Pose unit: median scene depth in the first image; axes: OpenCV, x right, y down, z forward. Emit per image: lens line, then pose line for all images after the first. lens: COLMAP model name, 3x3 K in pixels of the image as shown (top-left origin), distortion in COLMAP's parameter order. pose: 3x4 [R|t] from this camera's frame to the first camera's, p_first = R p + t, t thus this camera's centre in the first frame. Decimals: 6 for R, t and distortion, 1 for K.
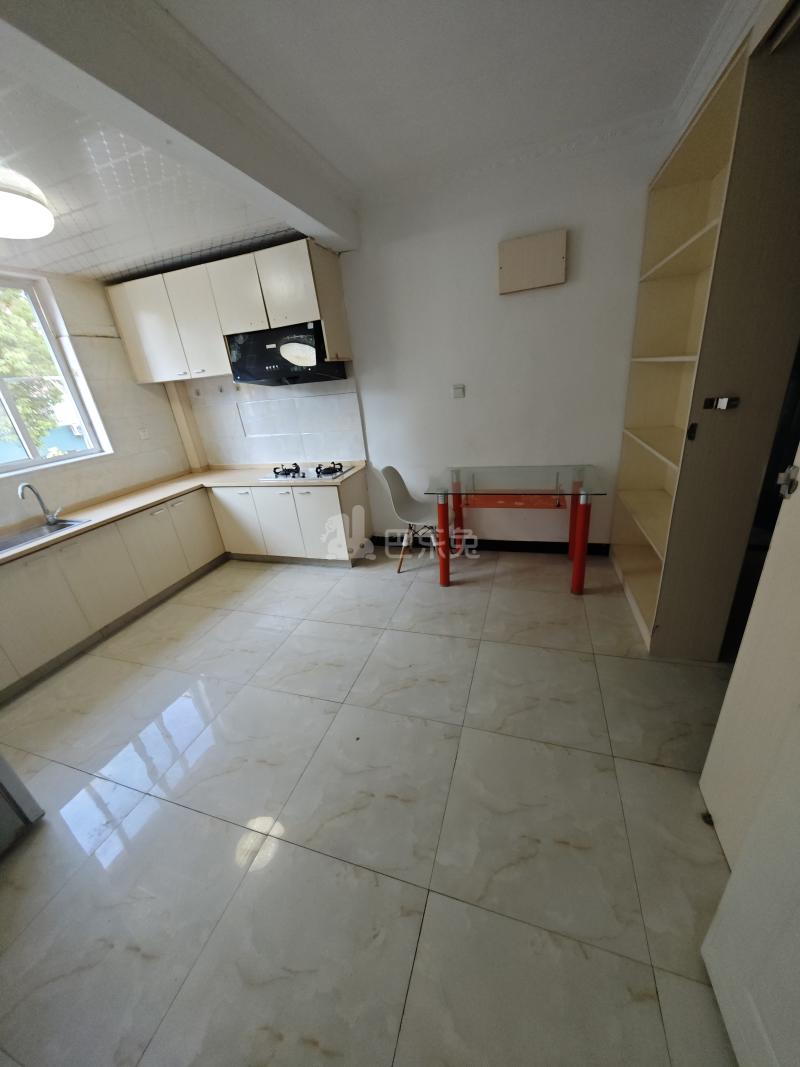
lens RADIAL K [[377.9, 0, 403.8], [0, 377.9, 528.7], [0, 0, 1]] dist [0.000031, -0.000689]
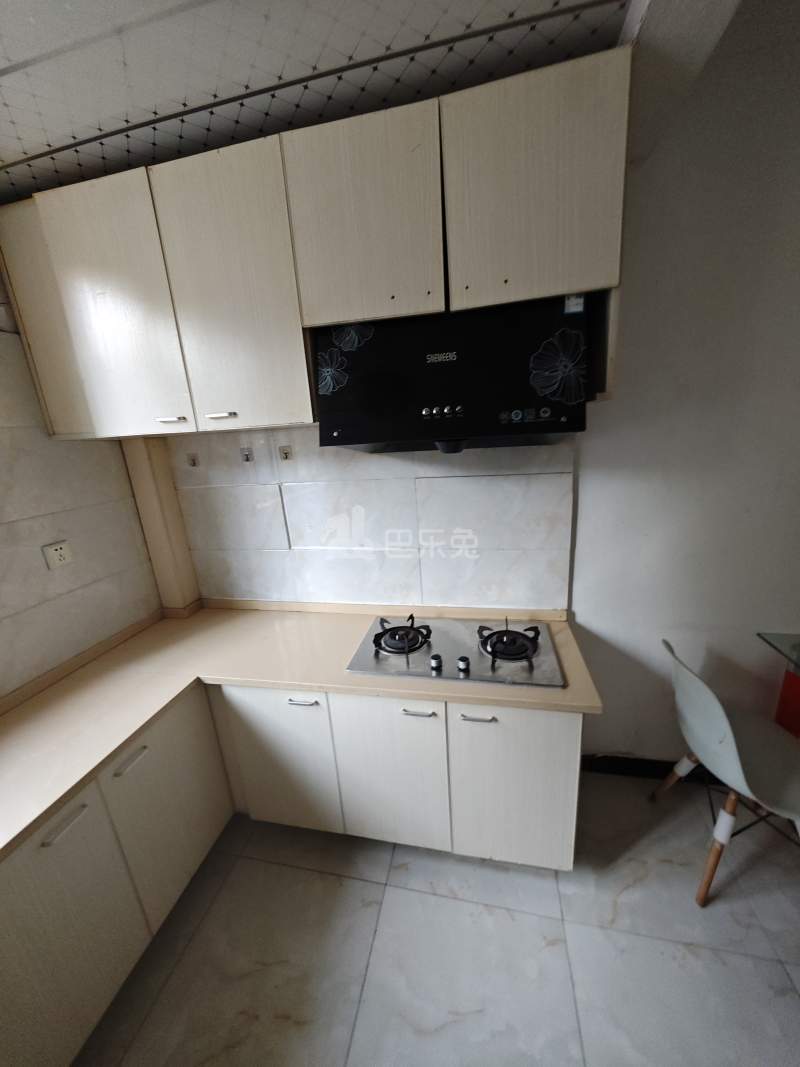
lens RADIAL K [[377.9, 0, 408.1], [0, 377.9, 532.1], [0, 0, 1]] dist [0.000031, -0.000689]
pose [[0.993490, 0.004440, 0.113835, -0.380212], [0.011537, 0.990181, -0.139313, -0.230597], [-0.113336, 0.139720, 0.983684, 0.586941]]
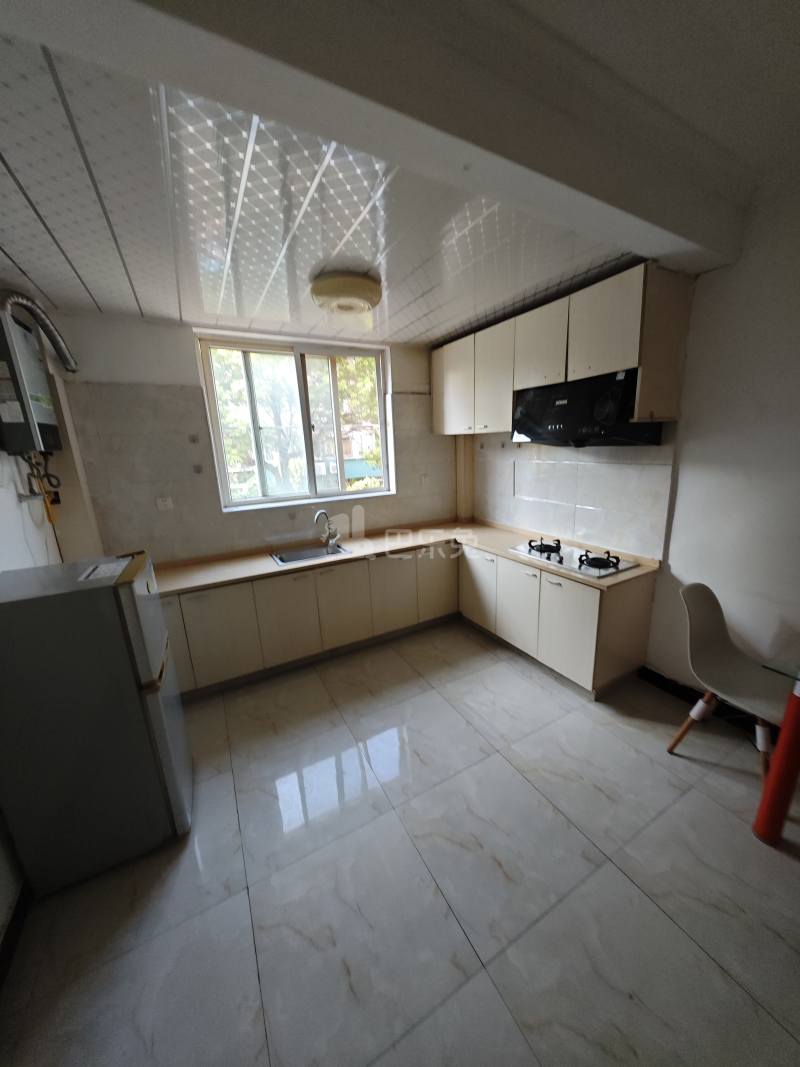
lens RADIAL K [[377.9, 0, 405.1], [0, 377.9, 529.0], [0, 0, 1]] dist [0.000031, -0.000689]
pose [[0.728414, 0.217906, -0.649562, -0.007138], [-0.288389, 0.957511, -0.002184, -0.108816], [0.621487, 0.188918, 0.760306, 0.197982]]
